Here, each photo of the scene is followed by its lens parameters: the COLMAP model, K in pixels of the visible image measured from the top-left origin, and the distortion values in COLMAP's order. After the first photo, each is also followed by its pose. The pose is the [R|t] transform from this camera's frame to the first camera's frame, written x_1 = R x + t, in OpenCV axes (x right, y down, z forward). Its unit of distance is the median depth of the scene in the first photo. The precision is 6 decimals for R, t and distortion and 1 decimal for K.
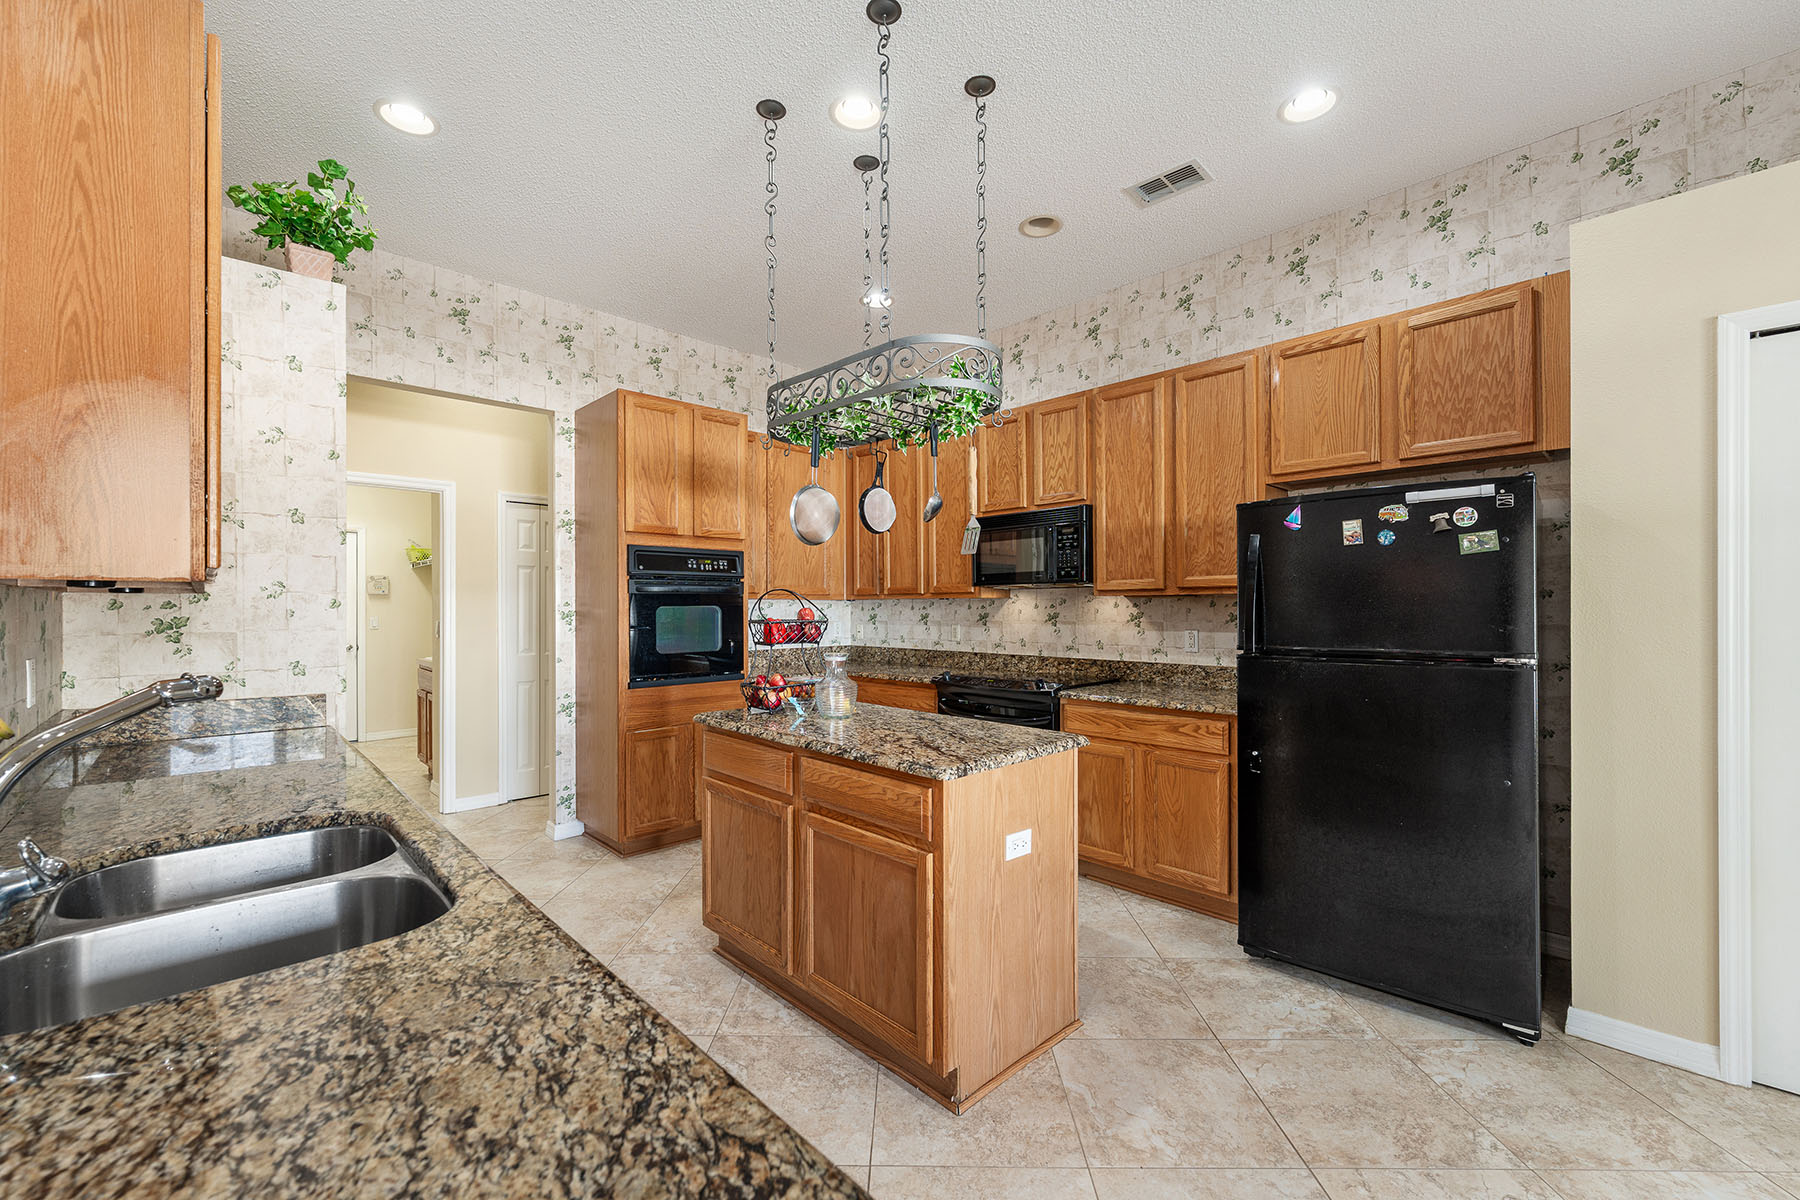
lens RADIAL K [[727.5, 0, 903.9], [0, 727.5, 607.7], [0, 0, 1]] dist [-0.000081, -0.000286]
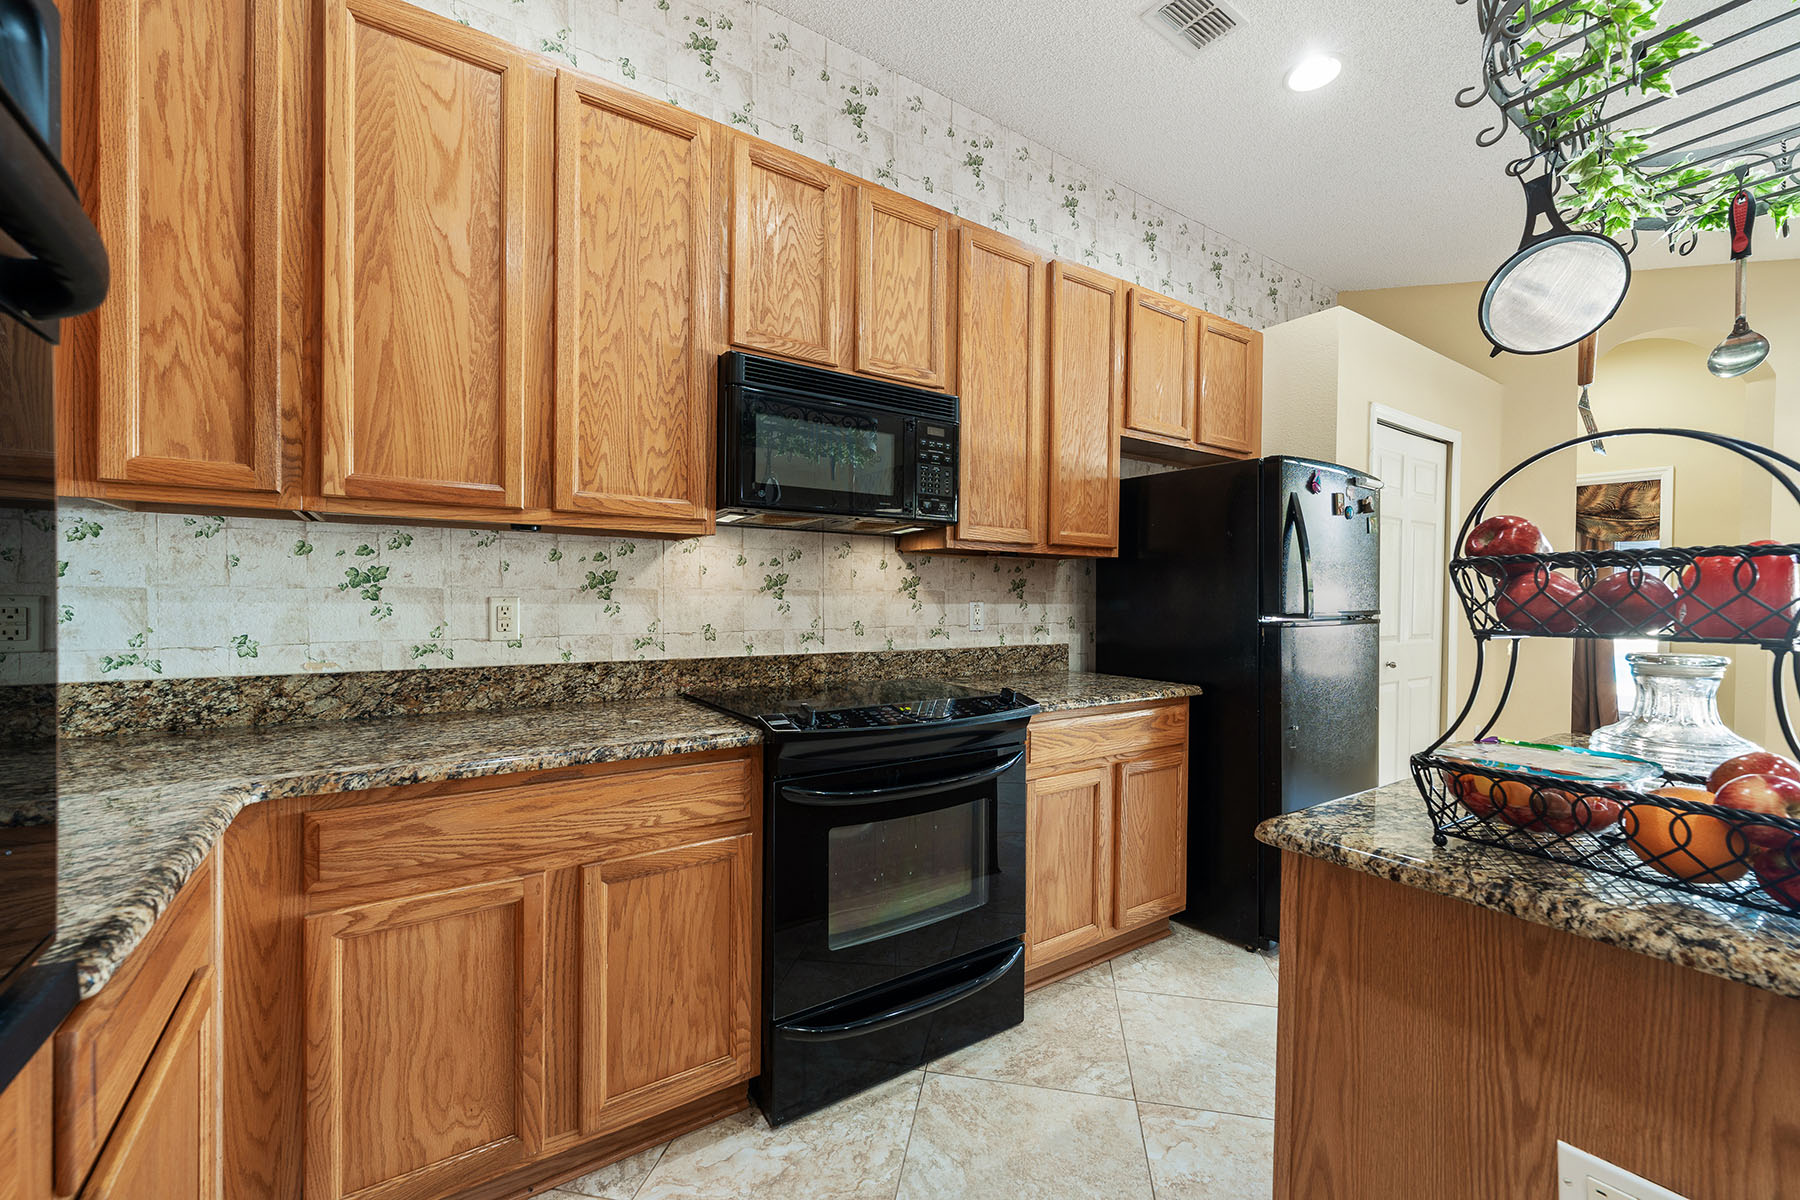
lens RADIAL K [[727.5, 0, 897.7], [0, 727.5, 603.5], [0, 0, 1]] dist [-0.000081, -0.000286]
pose [[0.174784, -0.002826, 0.984603, -0.456387], [-0.007853, 0.999960, 0.004265, 0.037262], [-0.984575, -0.008478, 0.174755, 1.179737]]
